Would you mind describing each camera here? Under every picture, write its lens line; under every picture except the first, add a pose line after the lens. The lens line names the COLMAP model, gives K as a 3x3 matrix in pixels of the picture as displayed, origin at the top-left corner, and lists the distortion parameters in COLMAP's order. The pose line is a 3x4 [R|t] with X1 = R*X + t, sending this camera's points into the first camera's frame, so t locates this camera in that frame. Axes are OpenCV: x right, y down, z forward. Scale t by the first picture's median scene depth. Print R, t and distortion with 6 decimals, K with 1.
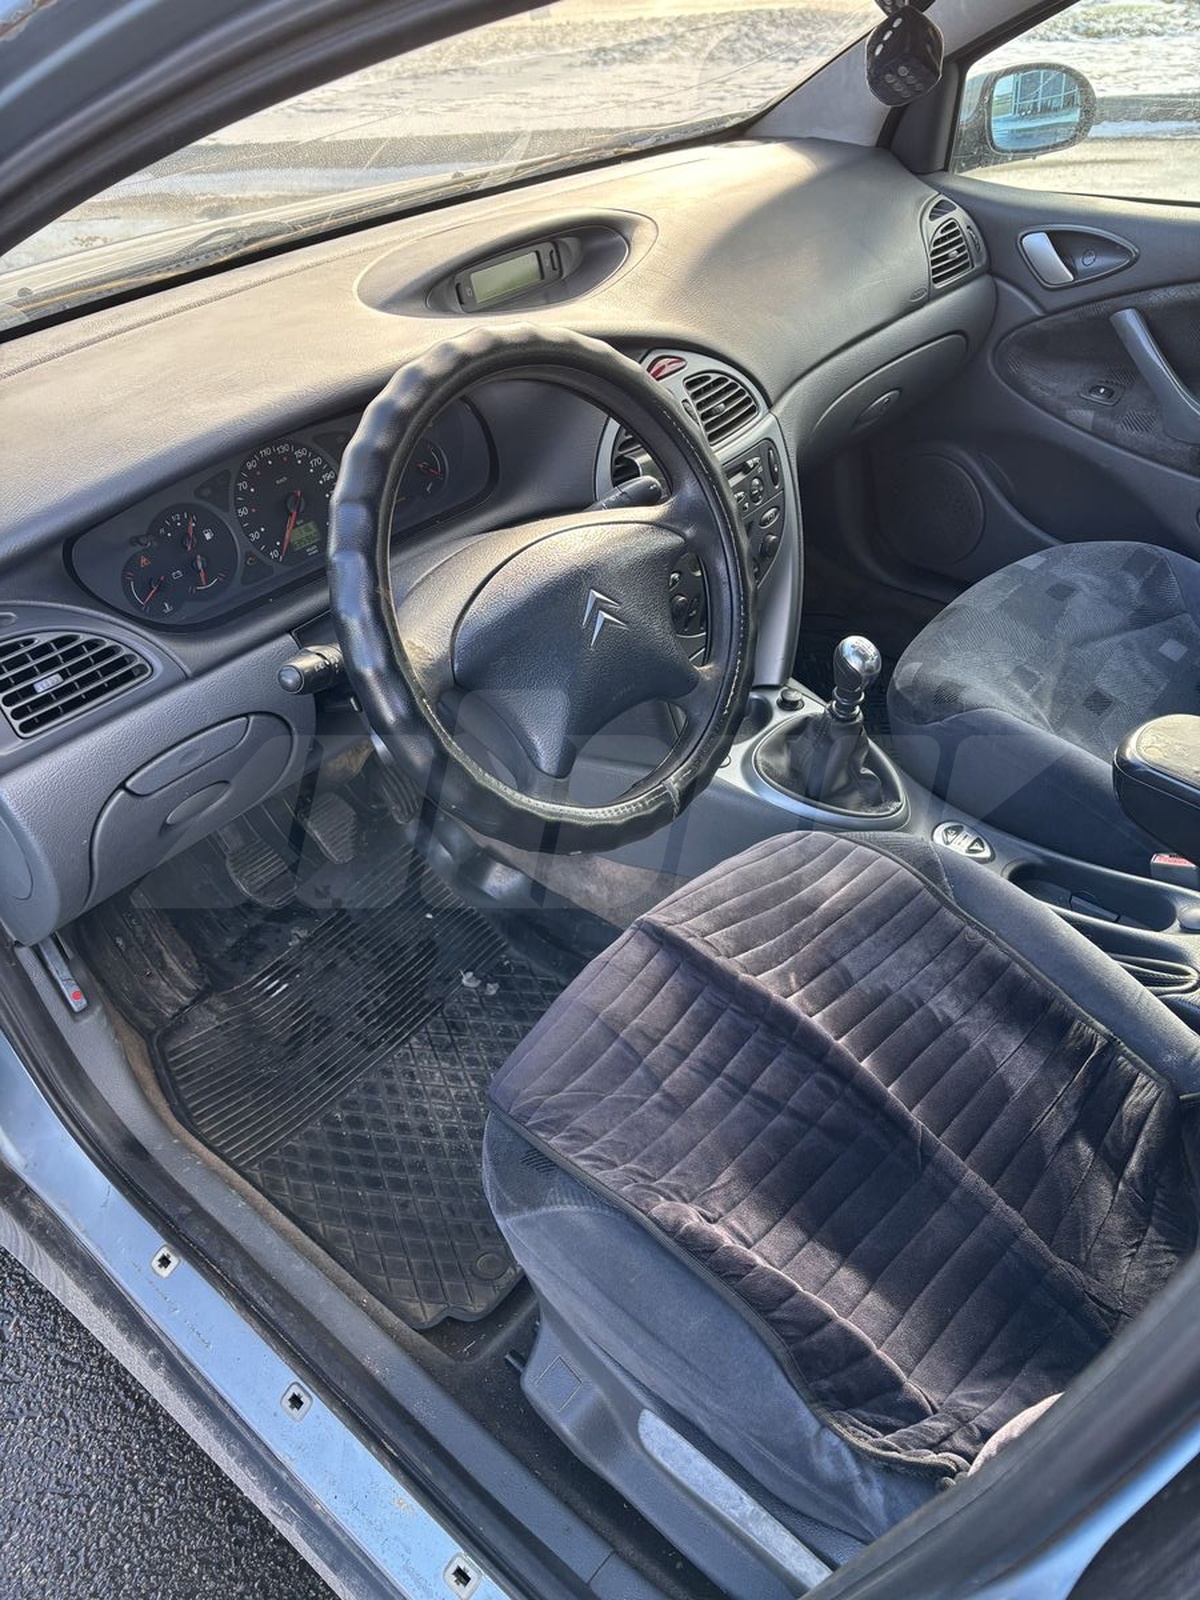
lens RADIAL K [[1179.3, 0, 596.7], [0, 1179.3, 798.4], [0, 0, 1]] dist [0.041259, -0.043543]
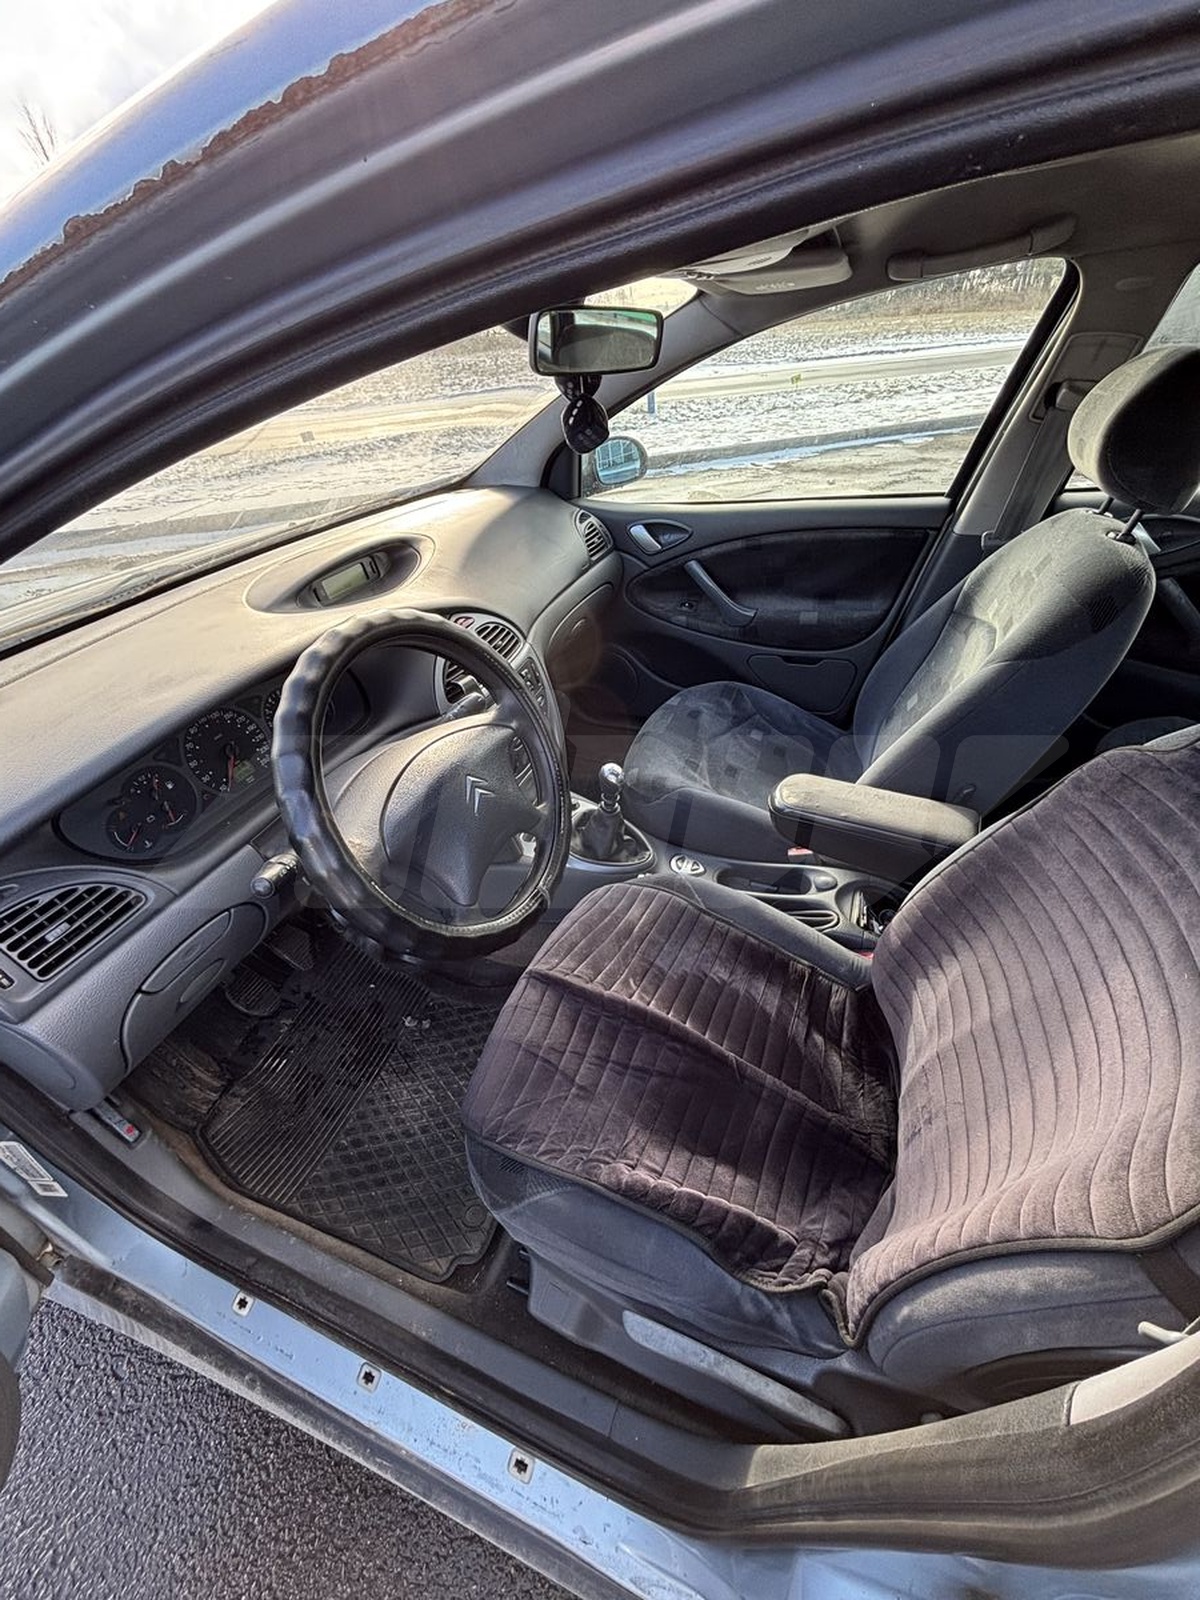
lens RADIAL K [[641.5, 0, 593.8], [0, 641.5, 807.3], [0, 0, 1]] dist [-0.005524, 0.001482]
pose [[0.943691, -0.206087, 0.258796, -0.057013], [0.219110, 0.975447, -0.022201, -0.070291], [-0.247866, 0.077655, 0.965677, 0.151647]]
